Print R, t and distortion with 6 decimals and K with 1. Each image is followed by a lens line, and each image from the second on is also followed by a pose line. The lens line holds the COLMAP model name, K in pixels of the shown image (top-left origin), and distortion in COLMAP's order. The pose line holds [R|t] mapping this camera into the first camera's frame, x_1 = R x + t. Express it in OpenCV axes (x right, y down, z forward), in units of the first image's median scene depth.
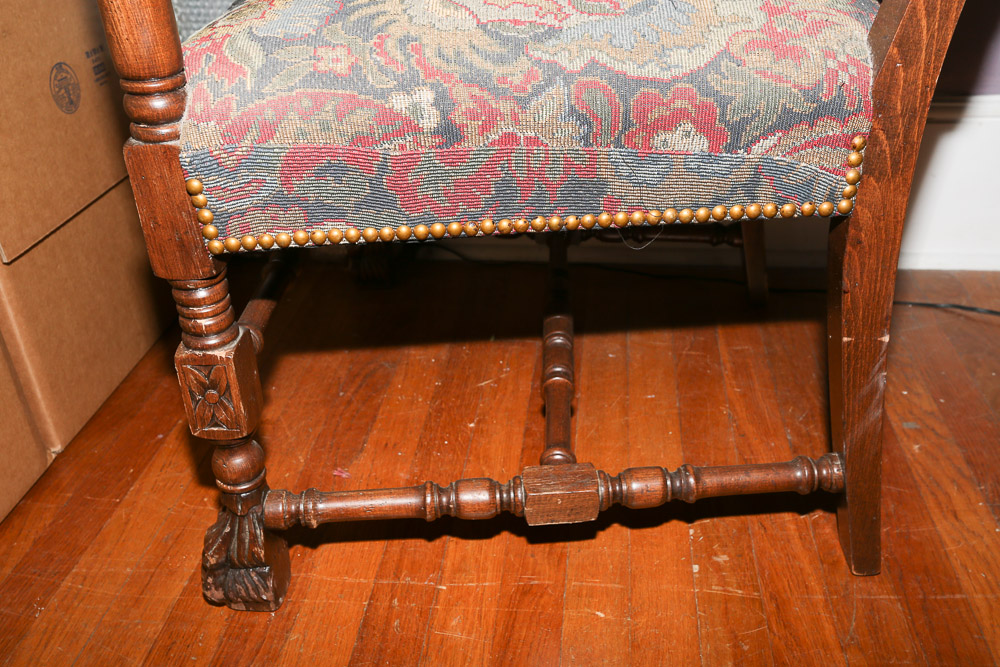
lens RADIAL K [[934.0, 0, 499.7], [0, 934.0, 328.8], [0, 0, 1]] dist [0.018557, 0.000000]
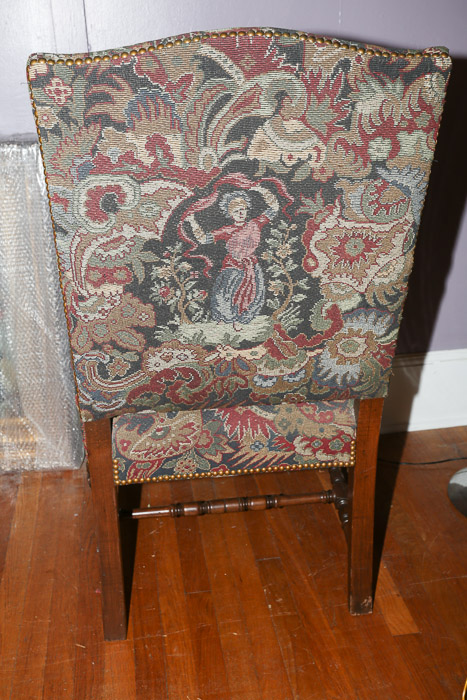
lens RADIAL K [[754.6, 0, 236.9], [0, 754.6, 349.6], [0, 0, 1]] dist [0.067083, 0.000000]
pose [[0.961458, -0.094559, 0.258179, -0.313189], [0.118734, 0.989724, -0.079673, -0.248511], [-0.247992, 0.107257, 0.962806, -0.919508]]
